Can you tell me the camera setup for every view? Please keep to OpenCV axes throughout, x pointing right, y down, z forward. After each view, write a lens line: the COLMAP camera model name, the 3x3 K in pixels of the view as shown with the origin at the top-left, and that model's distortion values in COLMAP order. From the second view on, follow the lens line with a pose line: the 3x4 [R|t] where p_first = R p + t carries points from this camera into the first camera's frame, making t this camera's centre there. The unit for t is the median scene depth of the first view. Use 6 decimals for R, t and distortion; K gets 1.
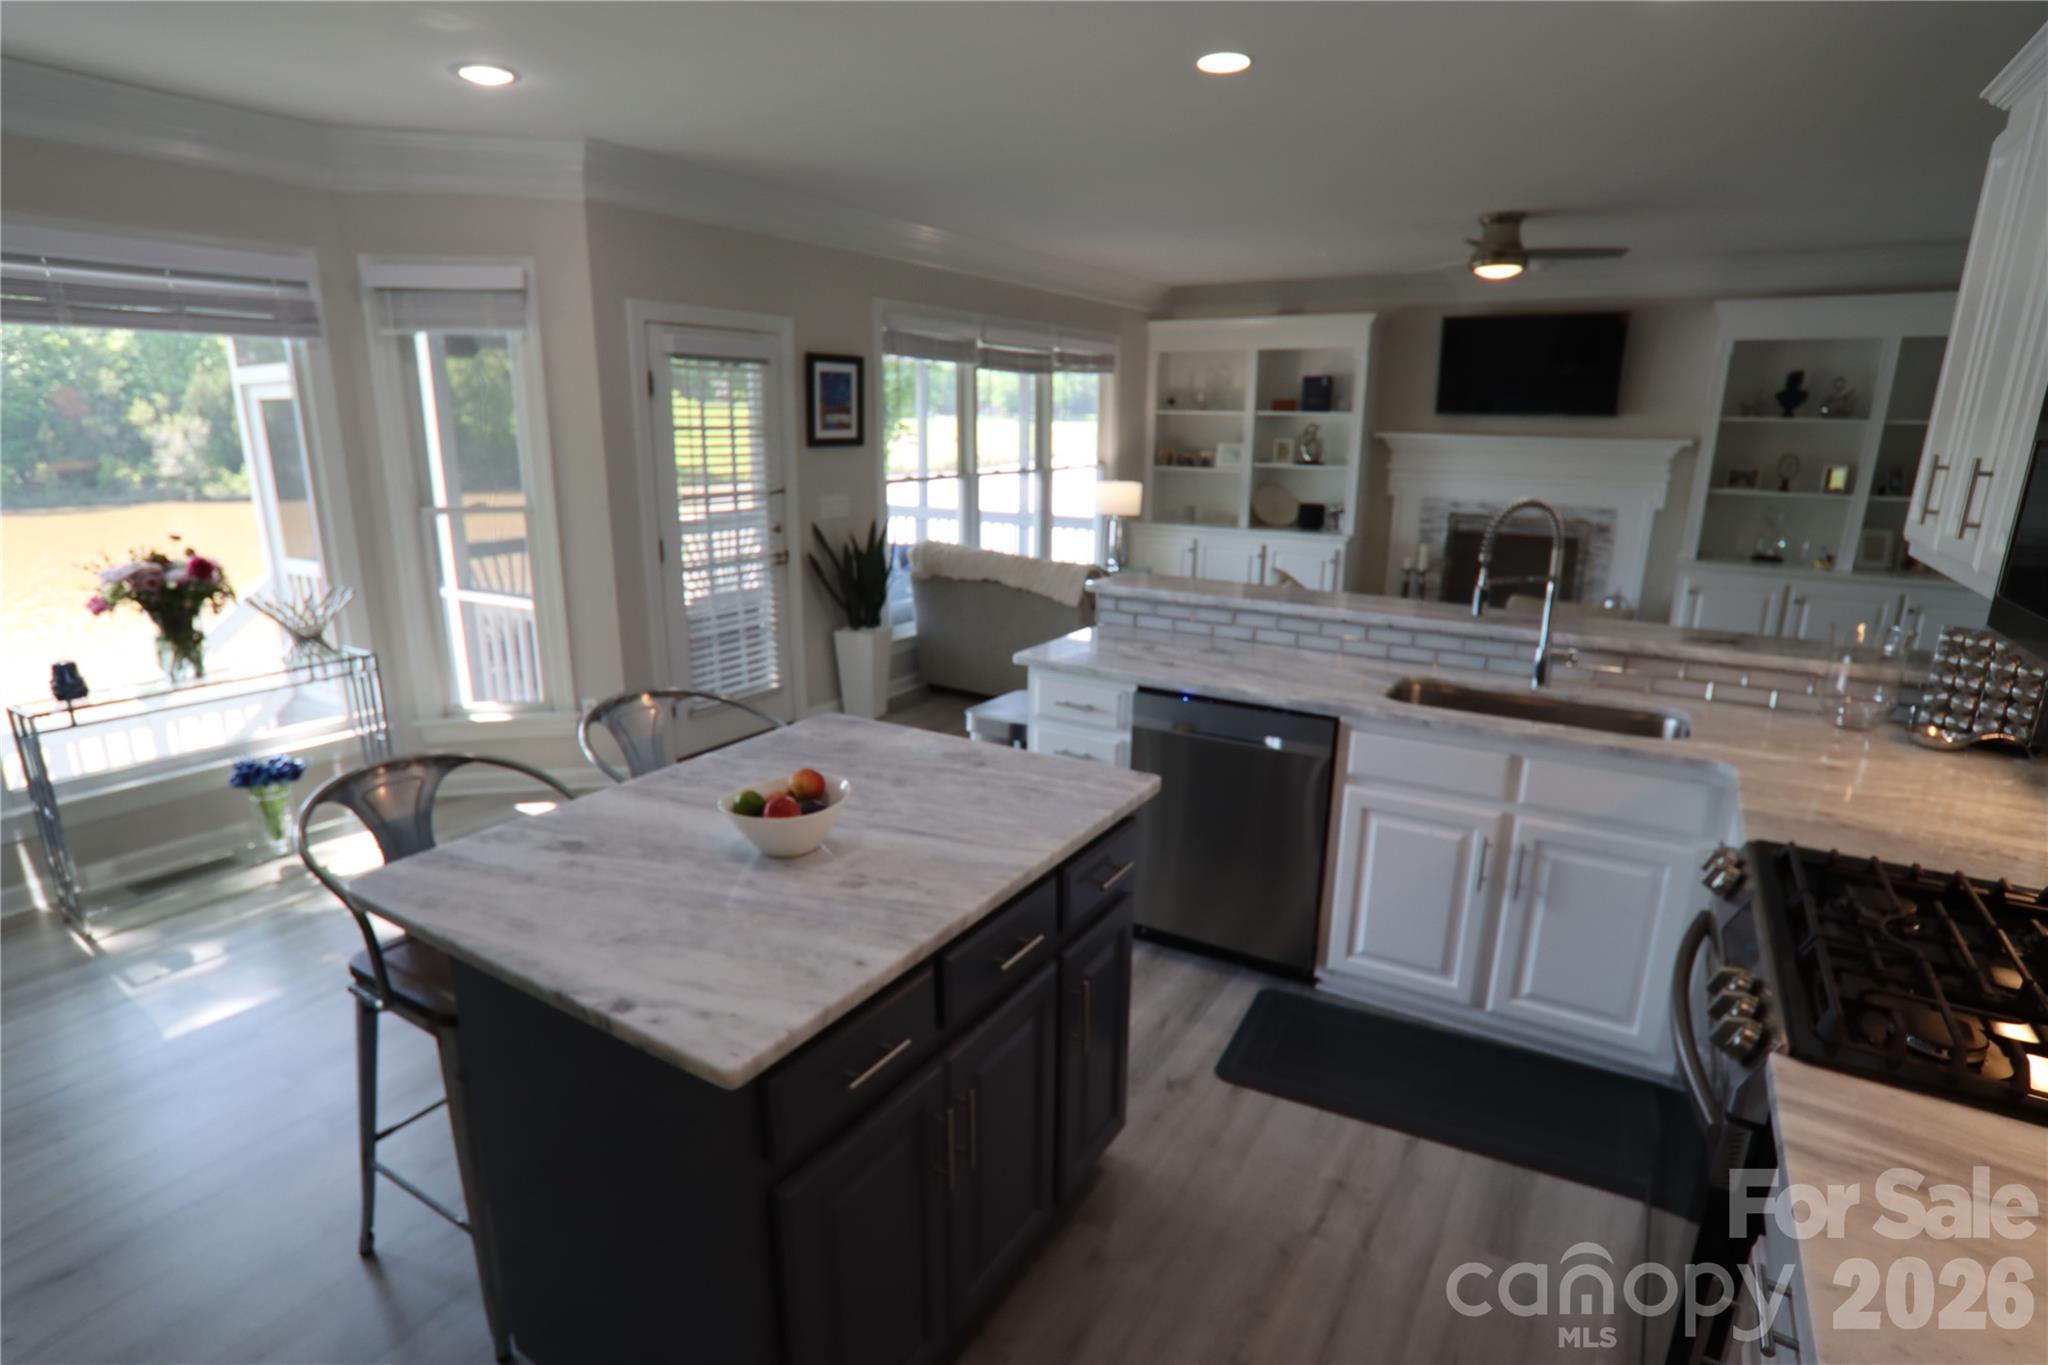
lens RADIAL K [[1047.0, 0, 994.9], [0, 1047.0, 691.2], [0, 0, 1]] dist [-0.046711, 0.016027]
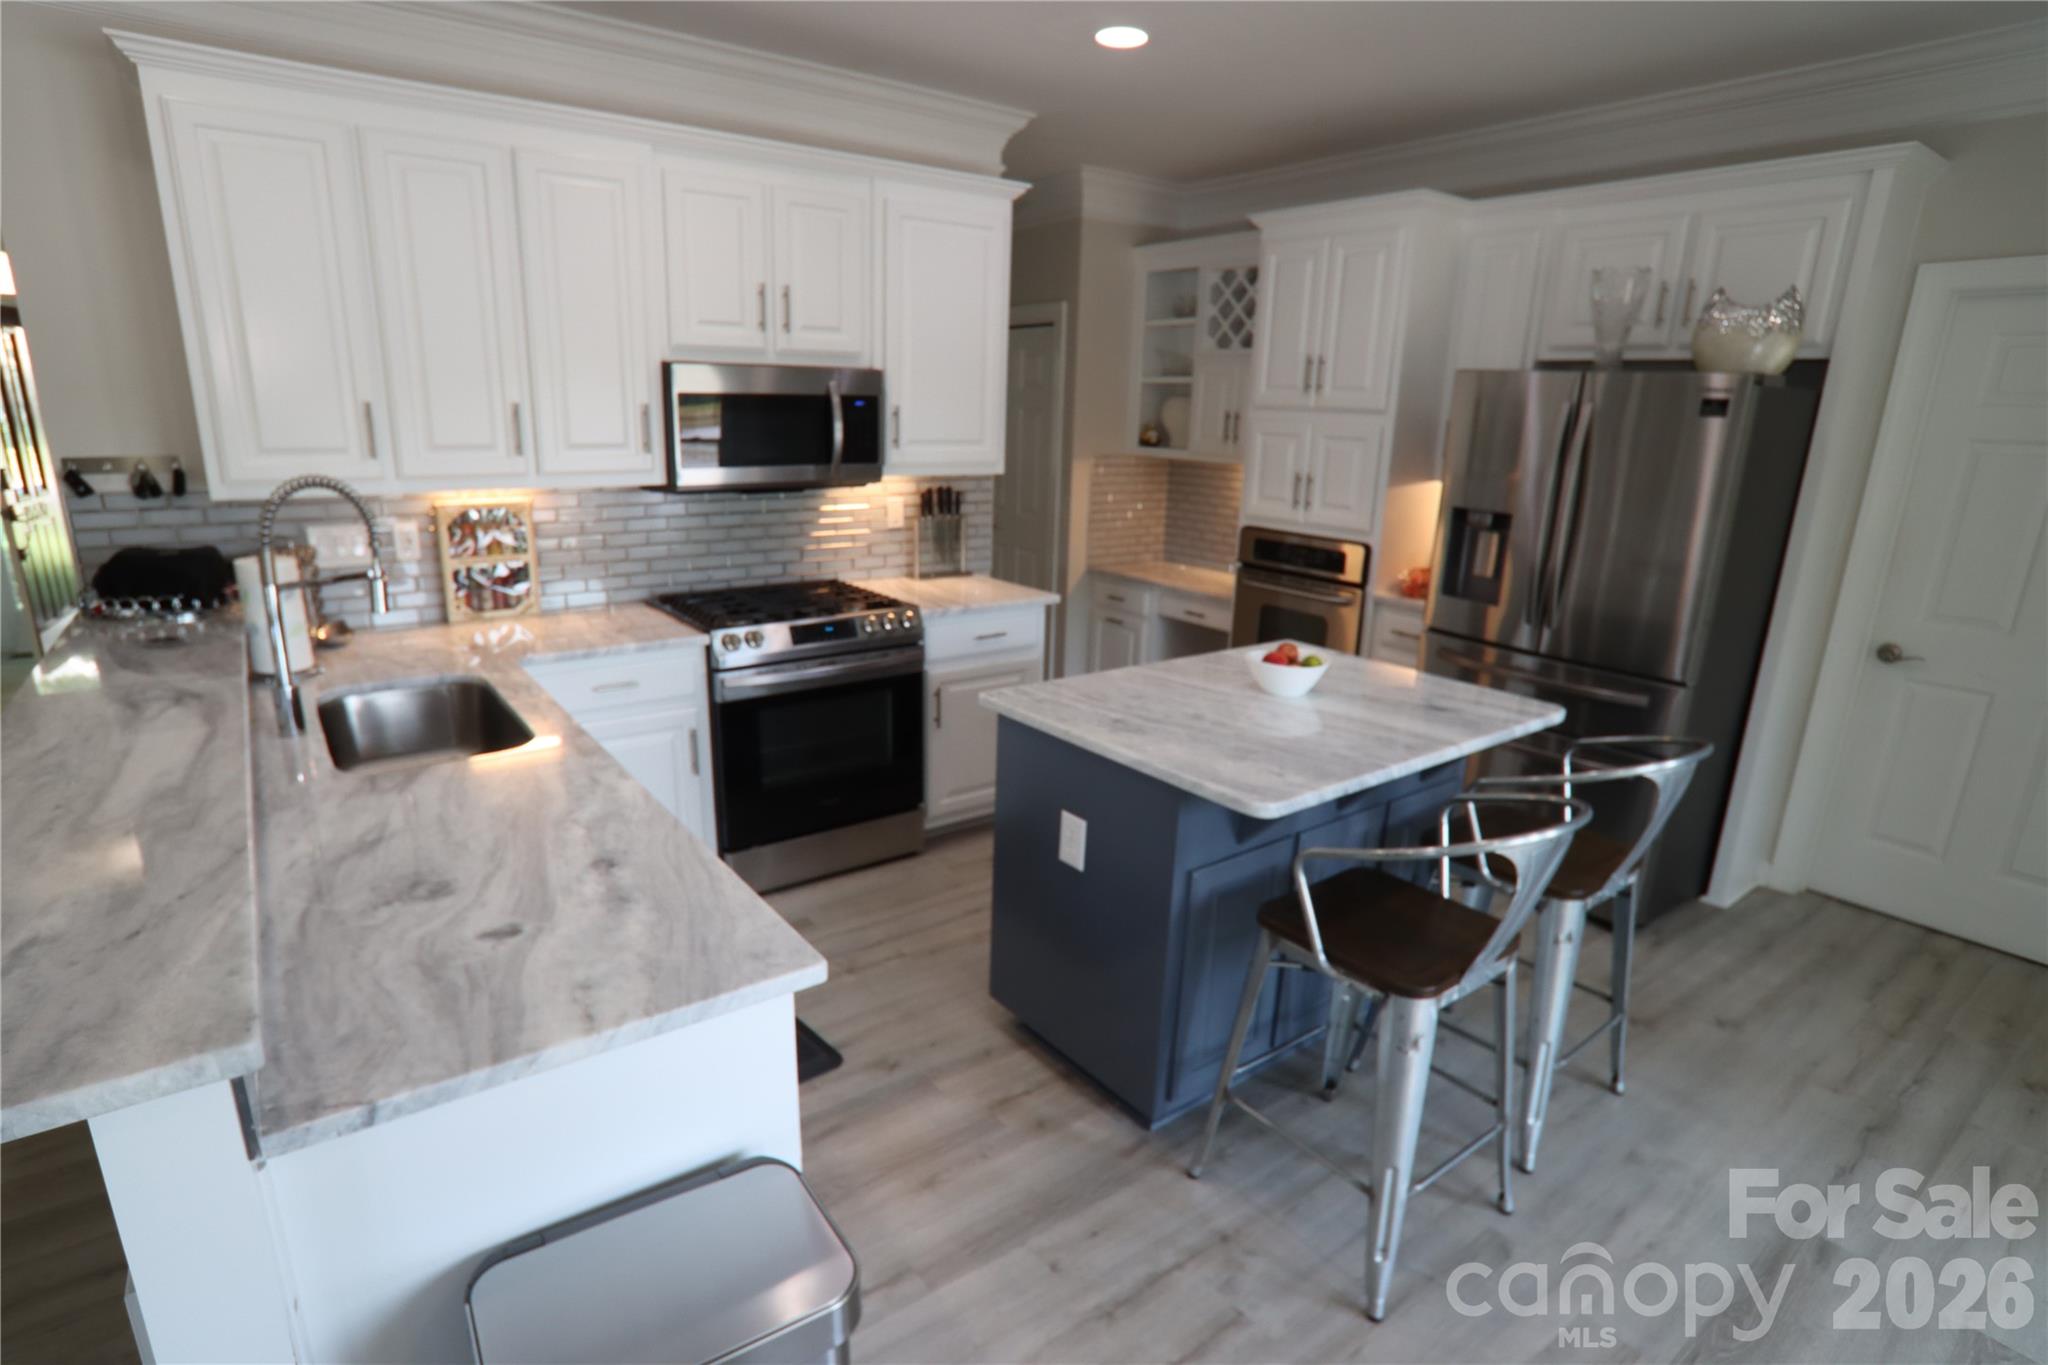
lens RADIAL K [[1037.0, 0, 1003.5], [0, 1037.0, 692.9], [0, 0, 1]] dist [-0.066838, 0.035470]
pose [[-0.934555, -0.124507, 0.333325, -0.108564], [0.061986, 0.865488, 0.497080, -0.209896], [-0.350379, 0.485210, -0.801128, 0.806925]]
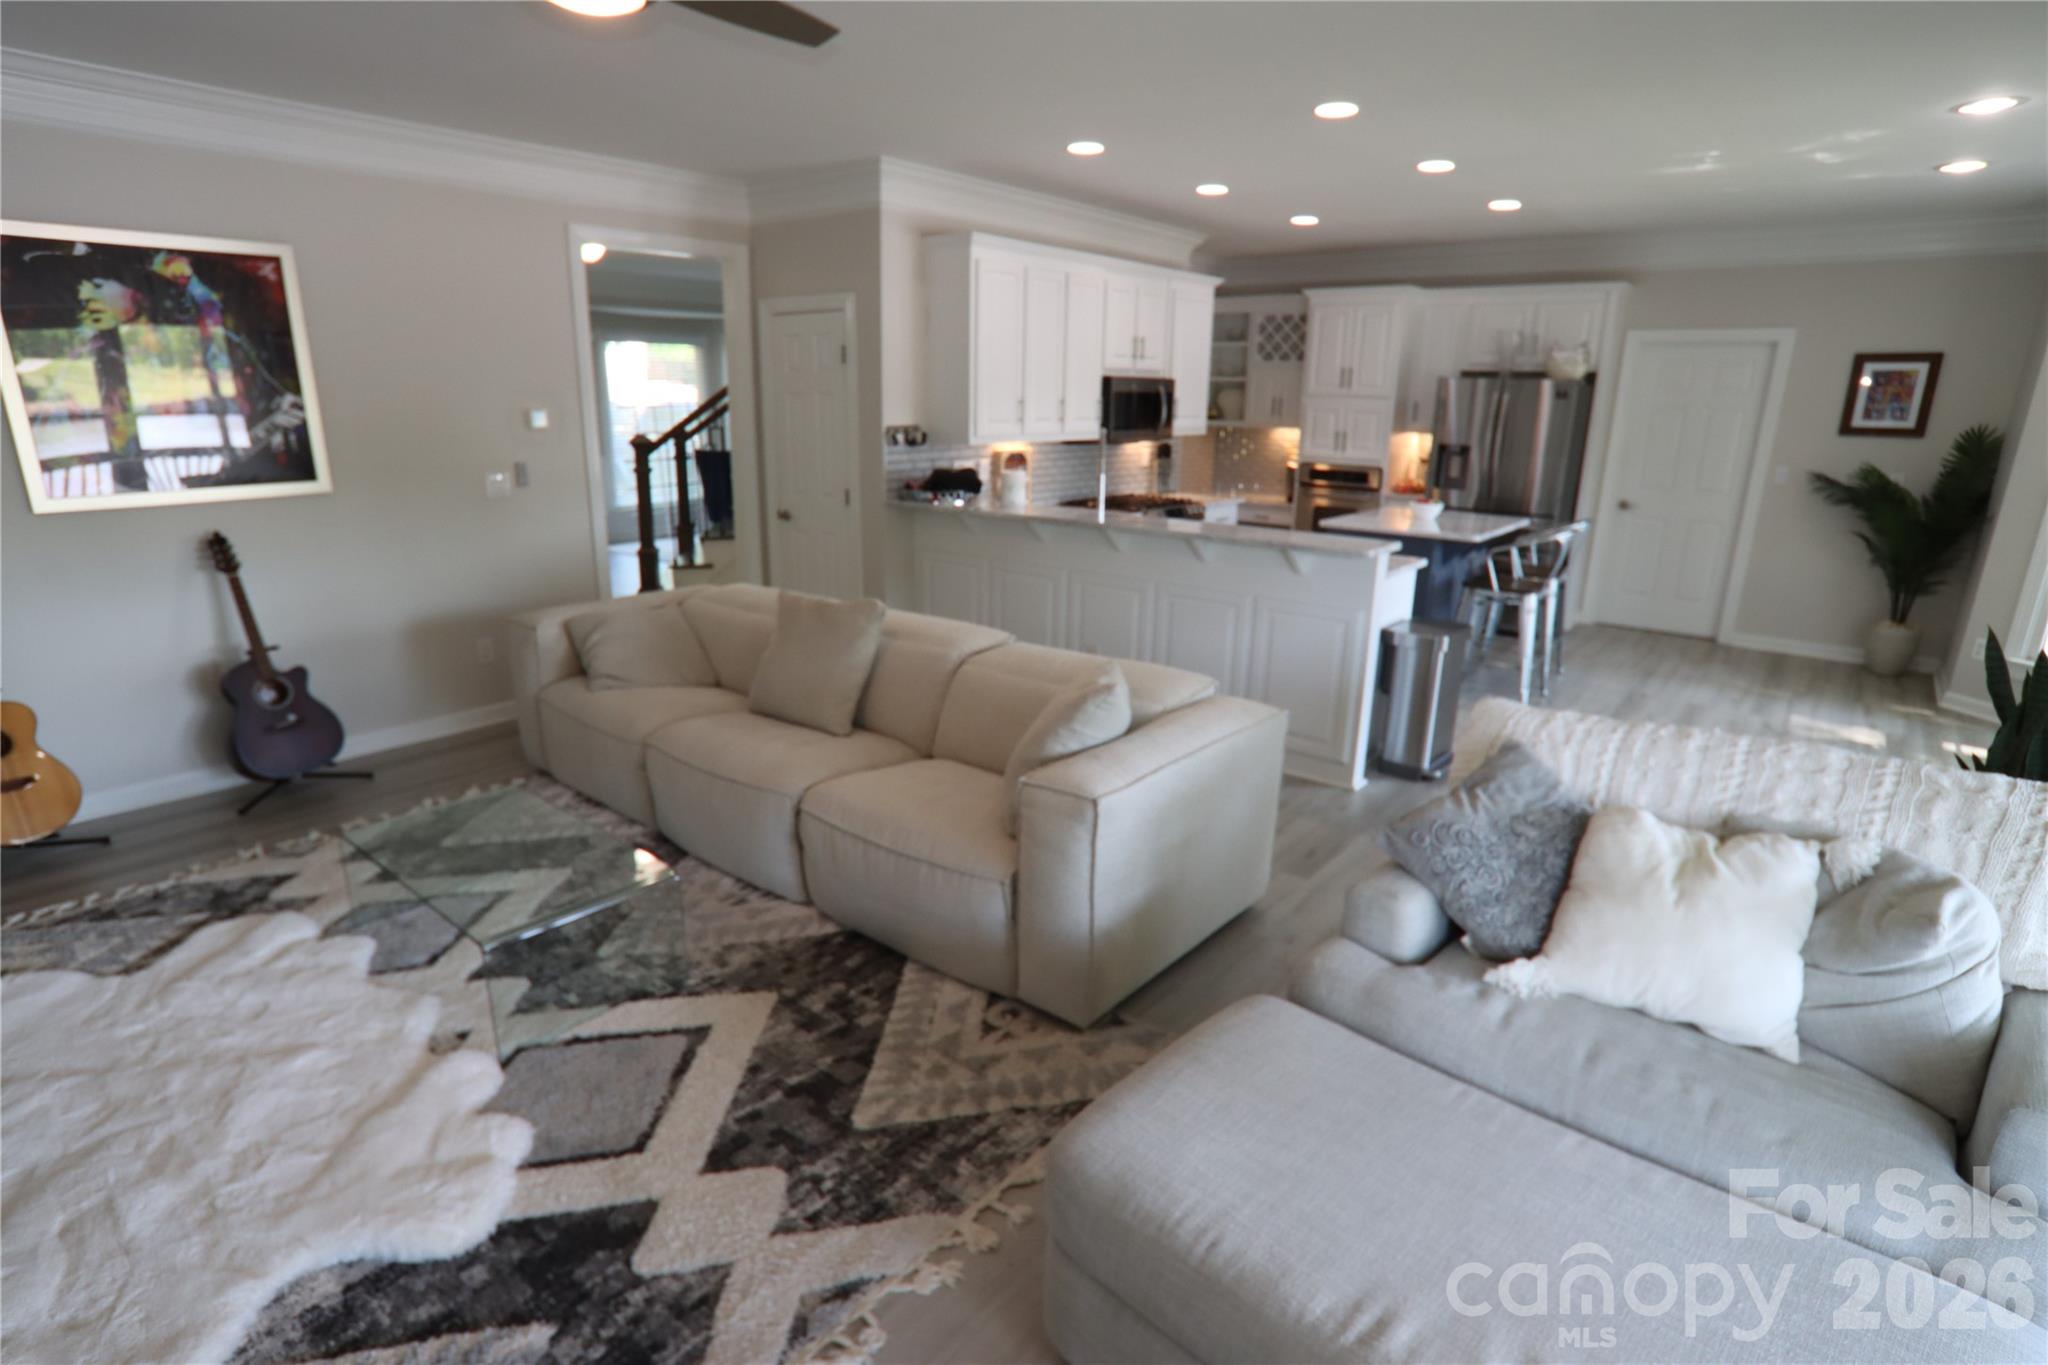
lens RADIAL K [[1047.0, 0, 994.9], [0, 1047.0, 691.2], [0, 0, 1]] dist [-0.046711, 0.016027]
pose [[-0.992933, -0.049196, 0.107998, 0.292747], [0.013434, 0.857586, 0.514165, -0.408833], [-0.117913, 0.511982, -0.850865, 1.556581]]
